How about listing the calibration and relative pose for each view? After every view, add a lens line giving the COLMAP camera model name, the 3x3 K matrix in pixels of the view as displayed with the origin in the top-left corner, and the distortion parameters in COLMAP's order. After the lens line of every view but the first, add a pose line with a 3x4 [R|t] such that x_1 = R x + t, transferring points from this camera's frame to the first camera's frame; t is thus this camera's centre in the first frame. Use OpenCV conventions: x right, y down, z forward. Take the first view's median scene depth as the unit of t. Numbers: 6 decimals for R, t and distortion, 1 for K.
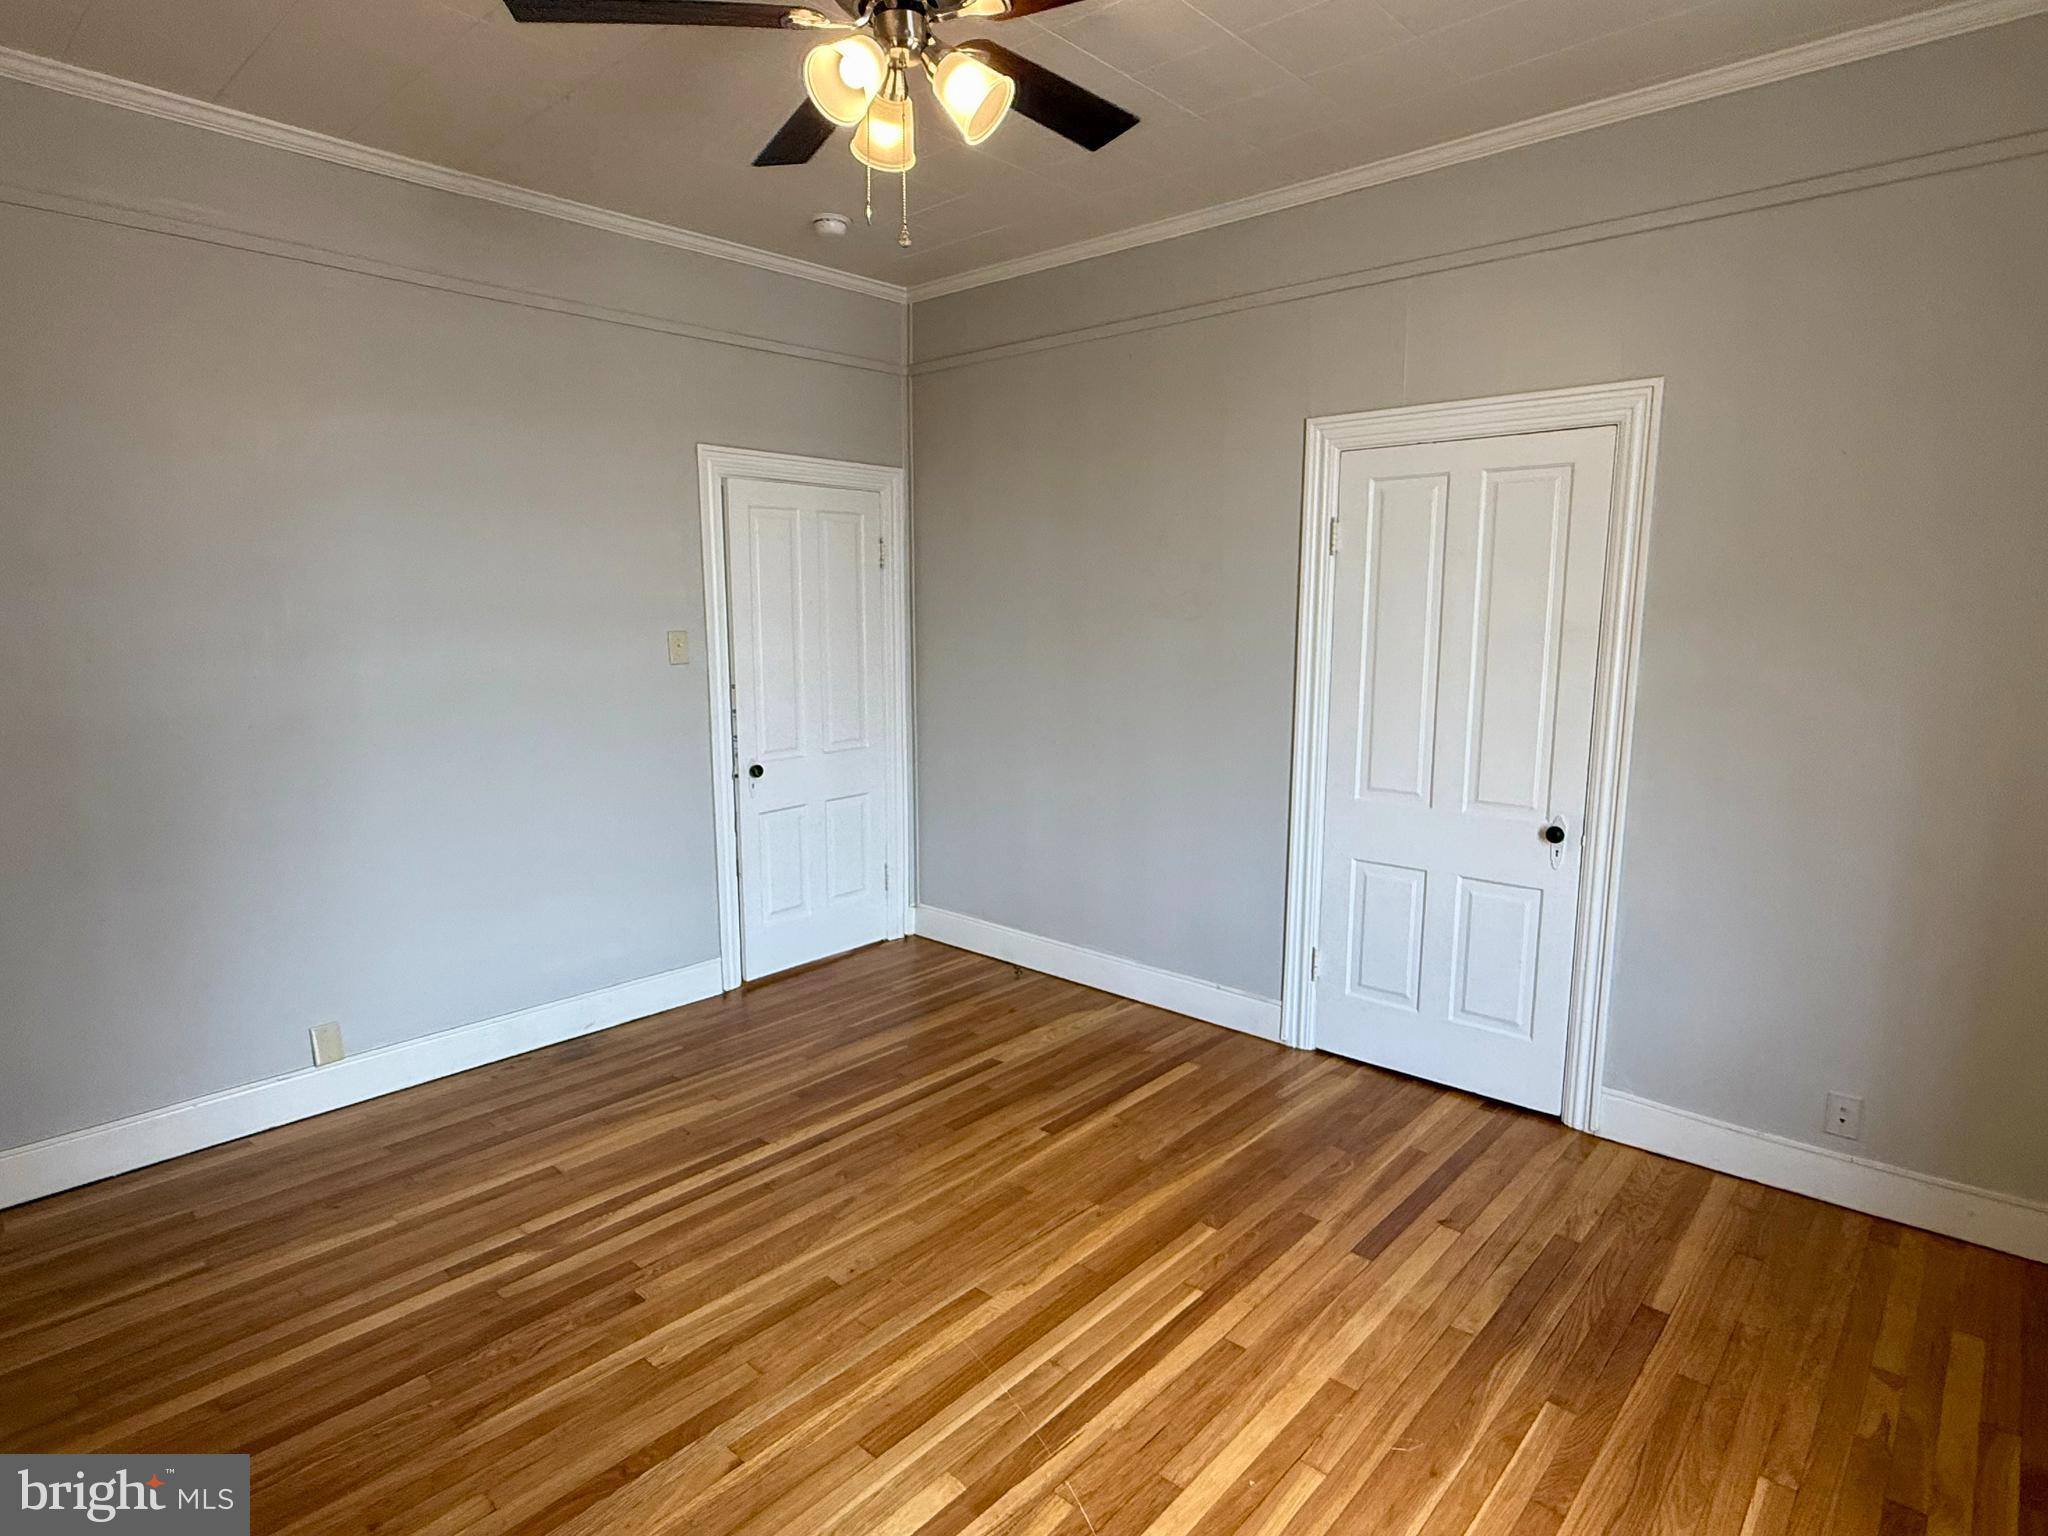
lens RADIAL K [[1117.1, 0, 1024.0], [0, 1117.1, 768.0], [0, 0, 1]] dist [0.000764, 0.000039]
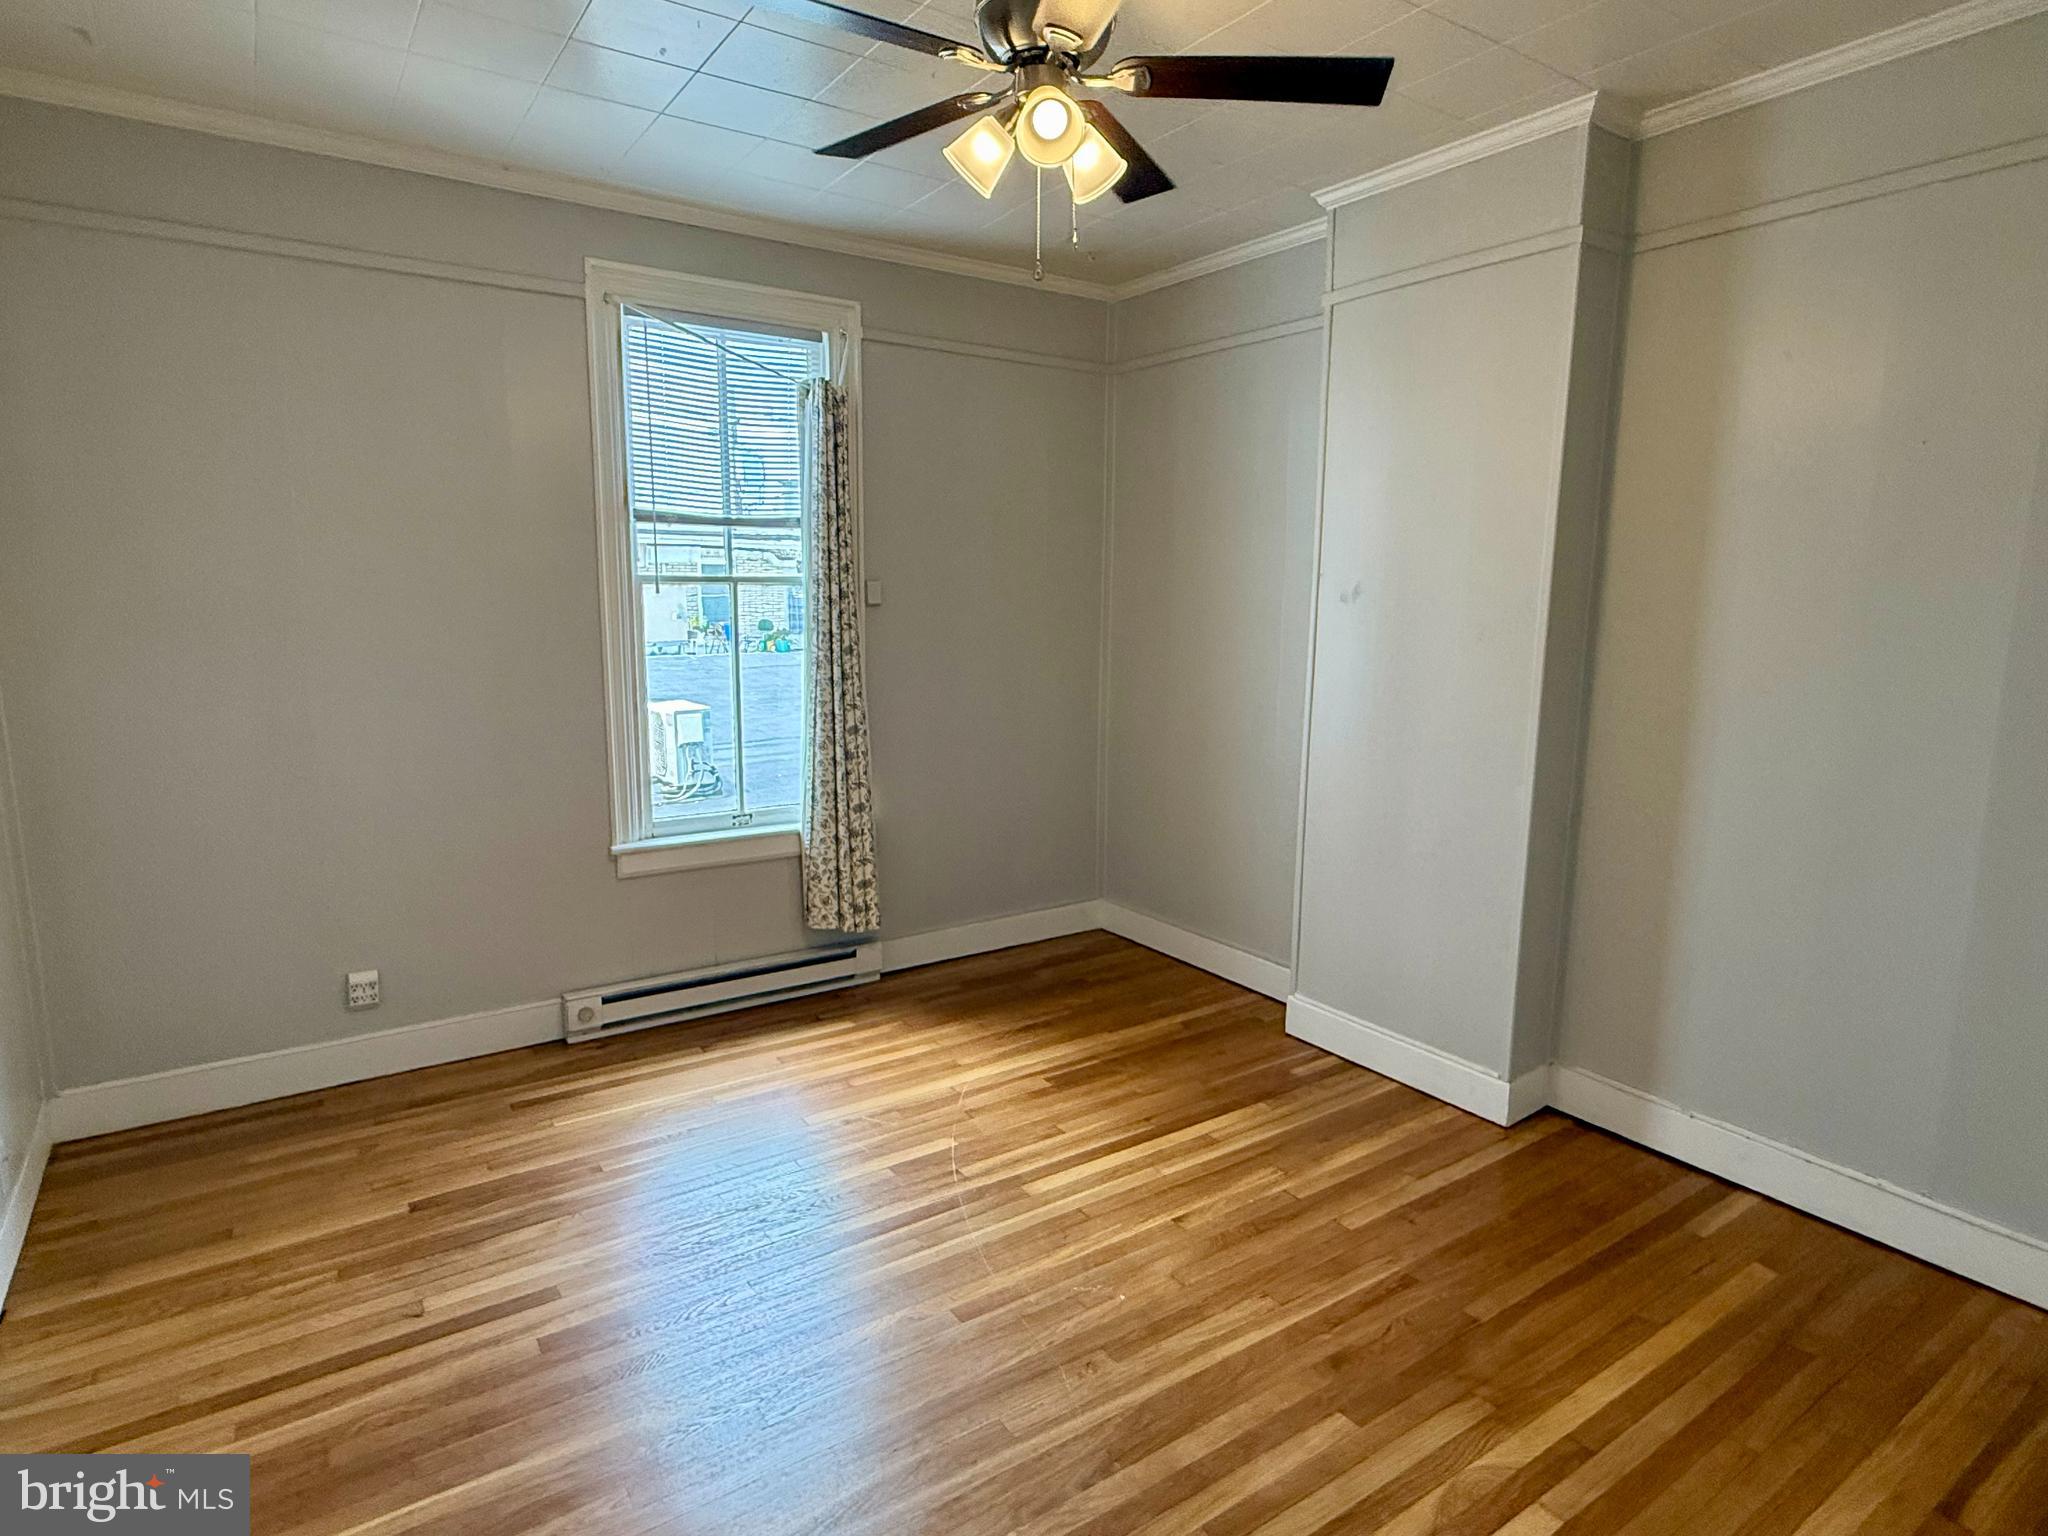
lens RADIAL K [[1117.1, 0, 1024.0], [0, 1117.1, 768.0], [0, 0, 1]] dist [0.000764, 0.000039]
pose [[-0.971724, -0.041971, 0.232359, -0.305010], [0.028297, 0.956284, 0.291068, -0.271855], [-0.234418, 0.289413, -0.928056, 1.783523]]
